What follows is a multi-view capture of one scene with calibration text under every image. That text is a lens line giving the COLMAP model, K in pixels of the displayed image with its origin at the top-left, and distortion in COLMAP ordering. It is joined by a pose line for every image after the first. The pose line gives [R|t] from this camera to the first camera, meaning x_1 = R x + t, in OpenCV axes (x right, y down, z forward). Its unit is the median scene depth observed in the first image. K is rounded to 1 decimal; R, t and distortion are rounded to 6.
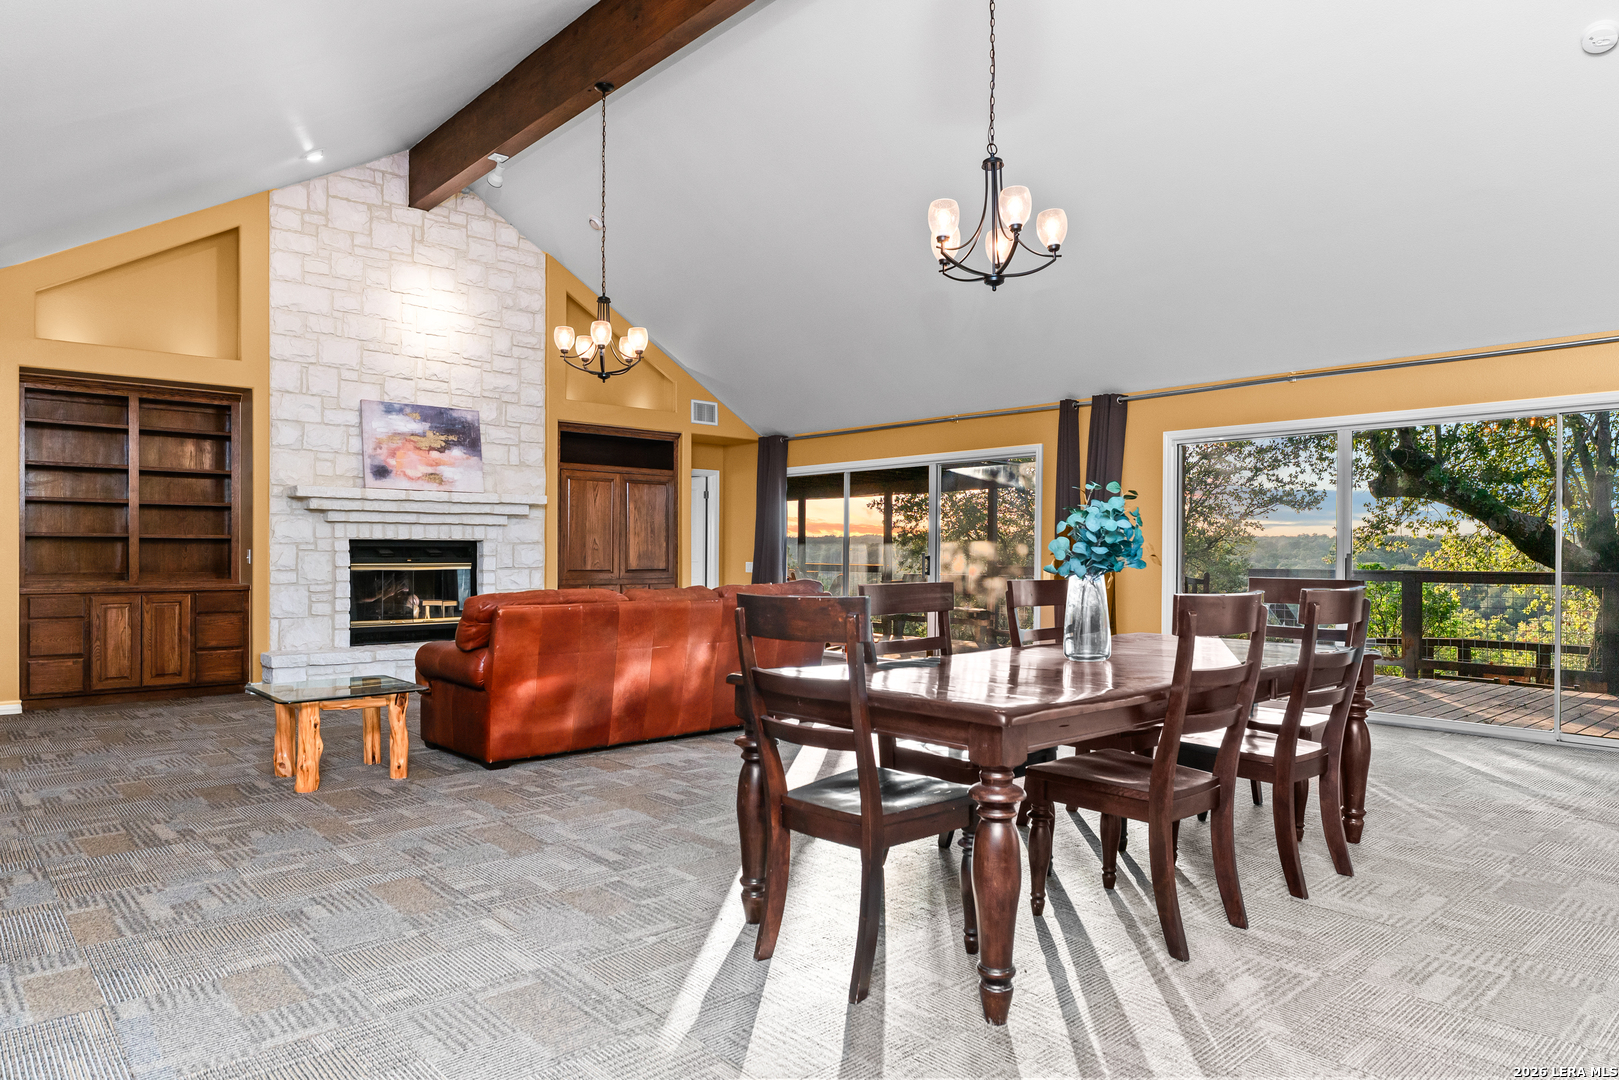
lens RADIAL K [[1010.4, 0, 807.7], [0, 1010.4, 558.3], [0, 0, 1]] dist [-0.002935, -0.000335]
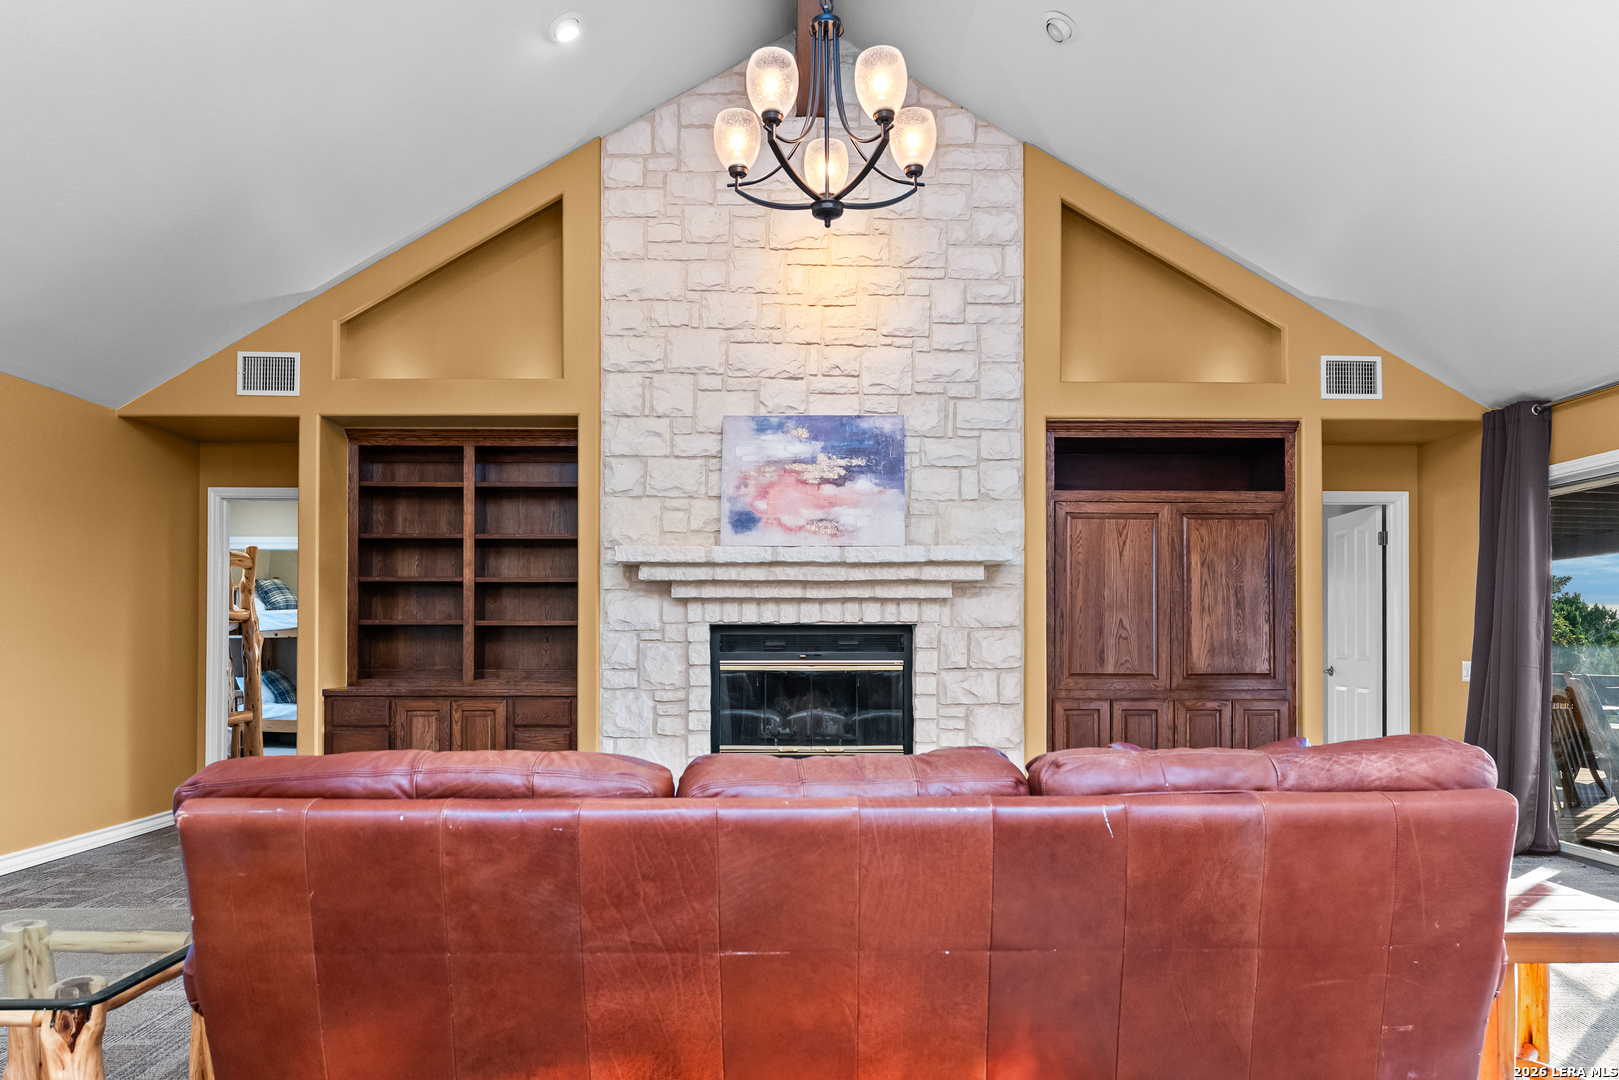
lens RADIAL K [[1032.8, 0, 802.5], [0, 1032.8, 629.5], [0, 0, 1]] dist [-0.001812, -0.000060]
pose [[0.746659, -0.010027, -0.665131, 0.051178], [-0.002144, 0.999845, -0.017480, -0.003392], [0.665203, 0.014478, 0.746522, 0.515061]]
